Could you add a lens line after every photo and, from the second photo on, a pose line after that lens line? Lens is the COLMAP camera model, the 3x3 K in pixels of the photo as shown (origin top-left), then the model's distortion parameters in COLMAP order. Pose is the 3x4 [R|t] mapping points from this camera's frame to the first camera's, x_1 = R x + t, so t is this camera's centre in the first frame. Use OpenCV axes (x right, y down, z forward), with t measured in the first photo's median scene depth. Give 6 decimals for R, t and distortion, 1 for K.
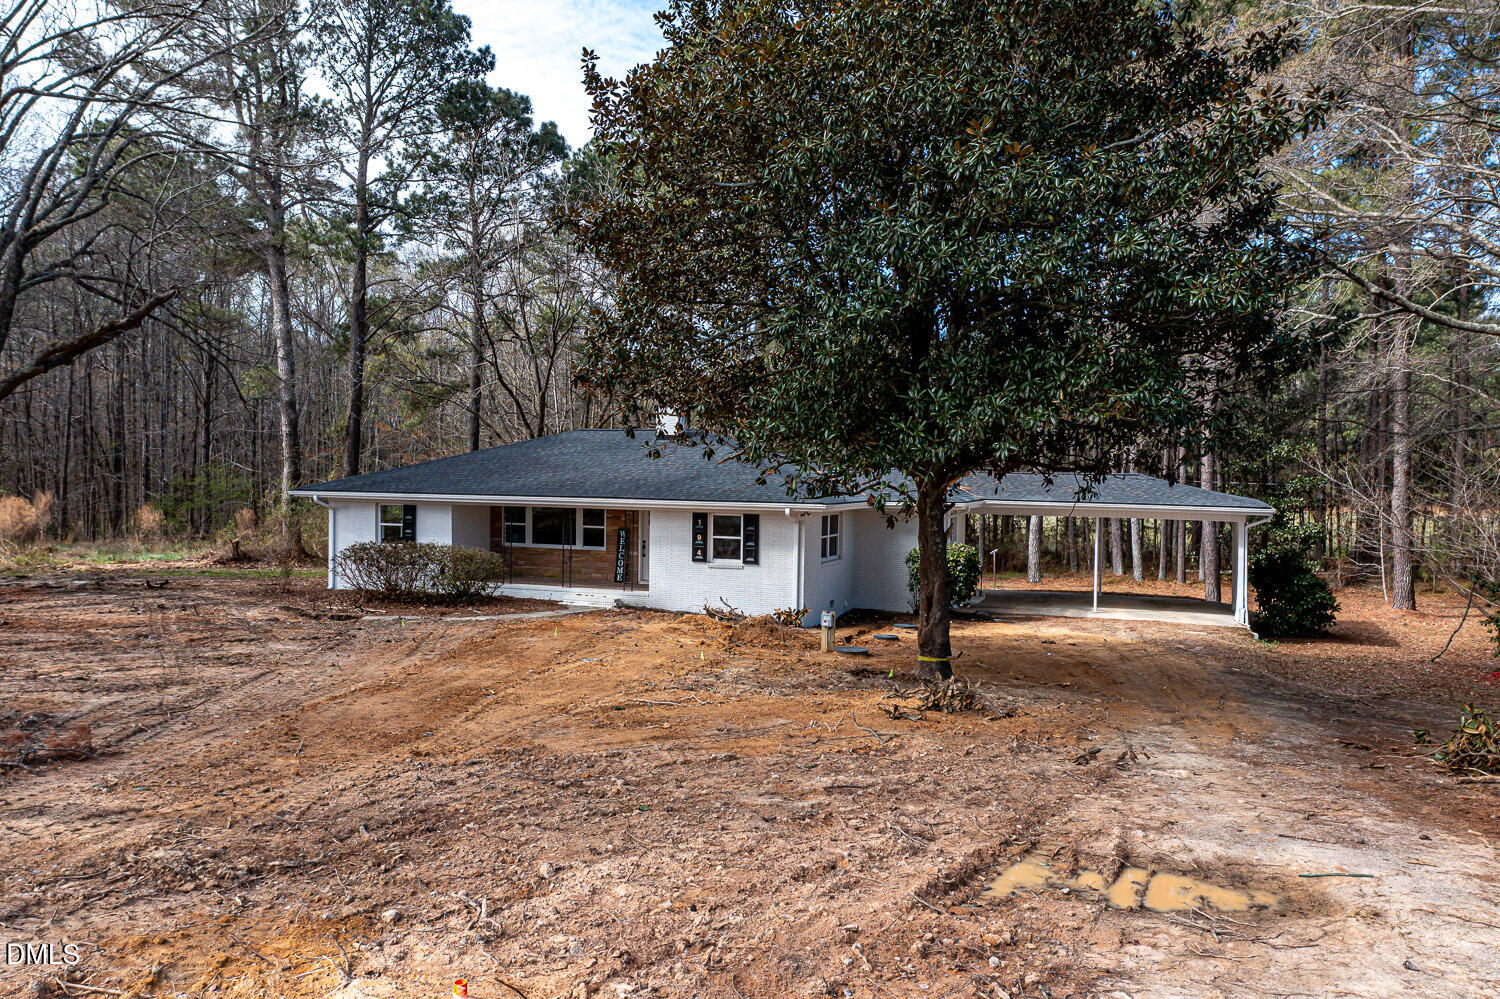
lens RADIAL K [[1187.9, 0, 749.9], [0, 1187.9, 502.7], [0, 0, 1]] dist [-0.010184, 0.002429]
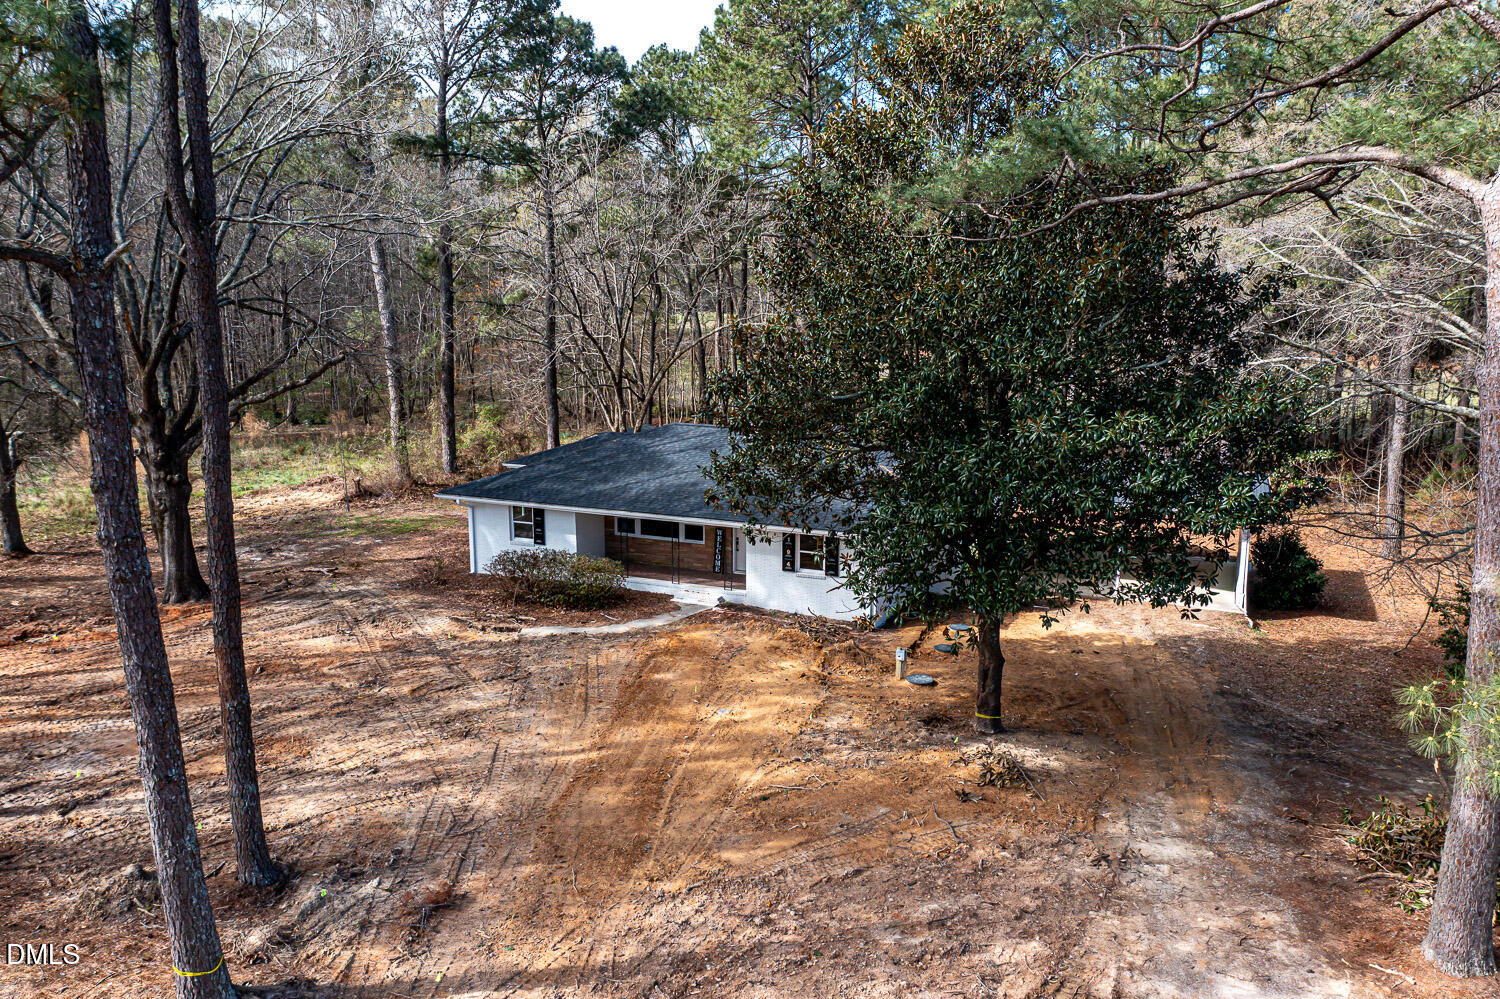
lens RADIAL K [[1187.9, 0, 751.3], [0, 1187.9, 497.0], [0, 0, 1]] dist [-0.010184, 0.002429]
pose [[0.999677, -0.007334, -0.024331, -0.050305], [0.011490, 0.984439, 0.175353, -0.236487], [0.022666, -0.175576, 0.984205, -0.174700]]
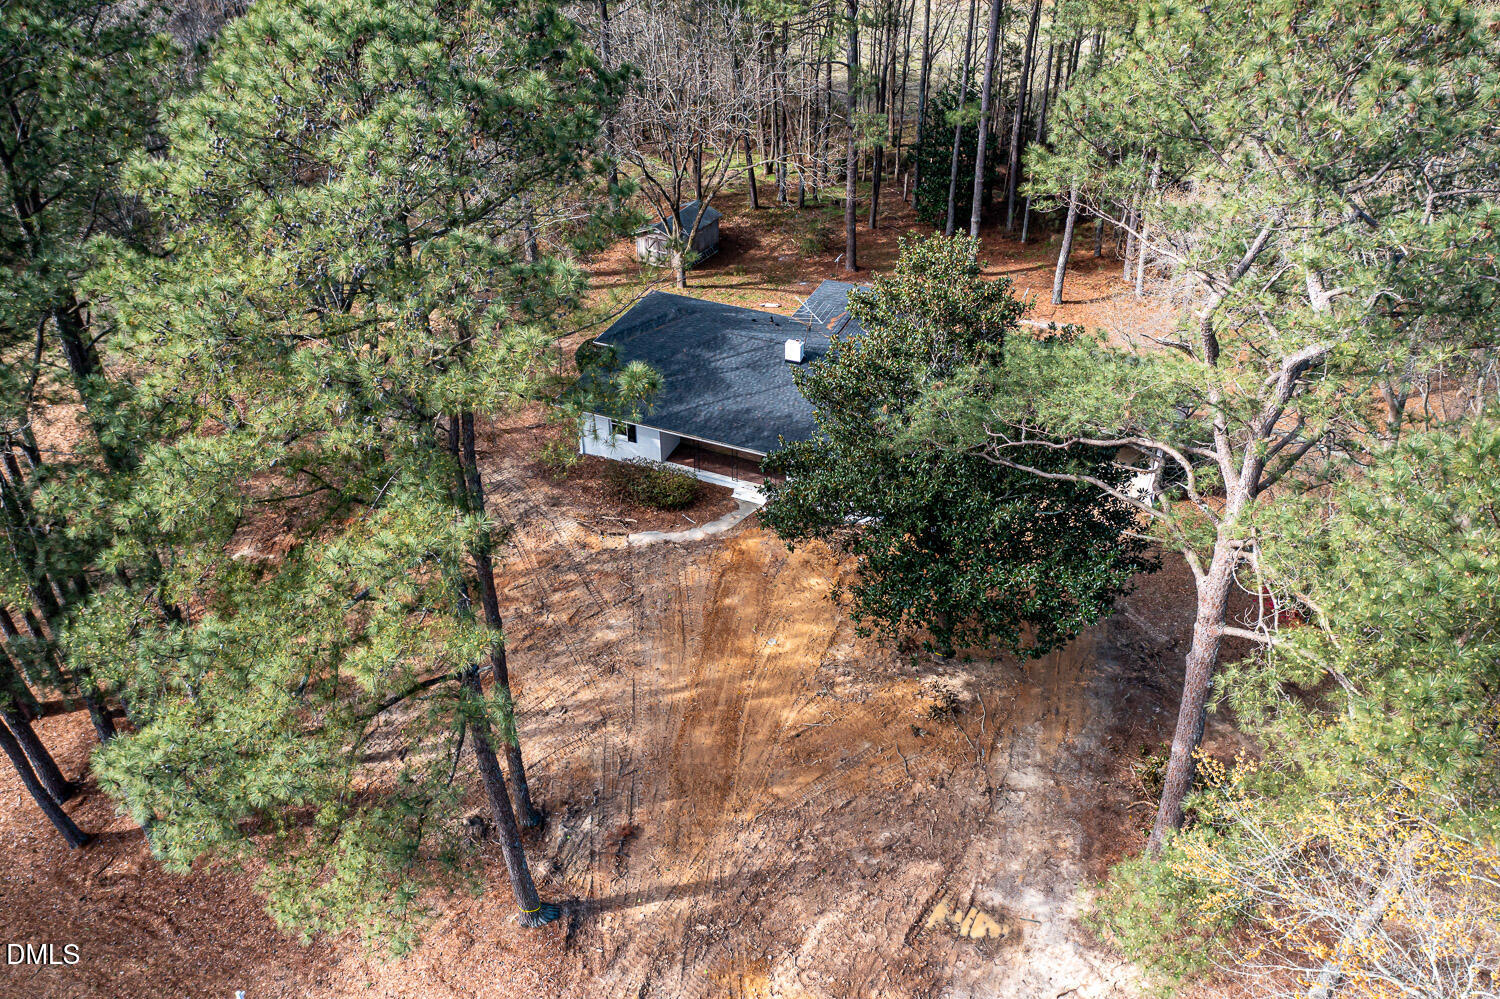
lens RADIAL K [[1187.9, 0, 751.3], [0, 1187.9, 501.8], [0, 0, 1]] dist [-0.010184, 0.002429]
pose [[0.998697, 0.014579, -0.048911, -0.052618], [0.015278, 0.828992, 0.559052, -0.865700], [0.048697, -0.559070, 0.827689, -0.396520]]
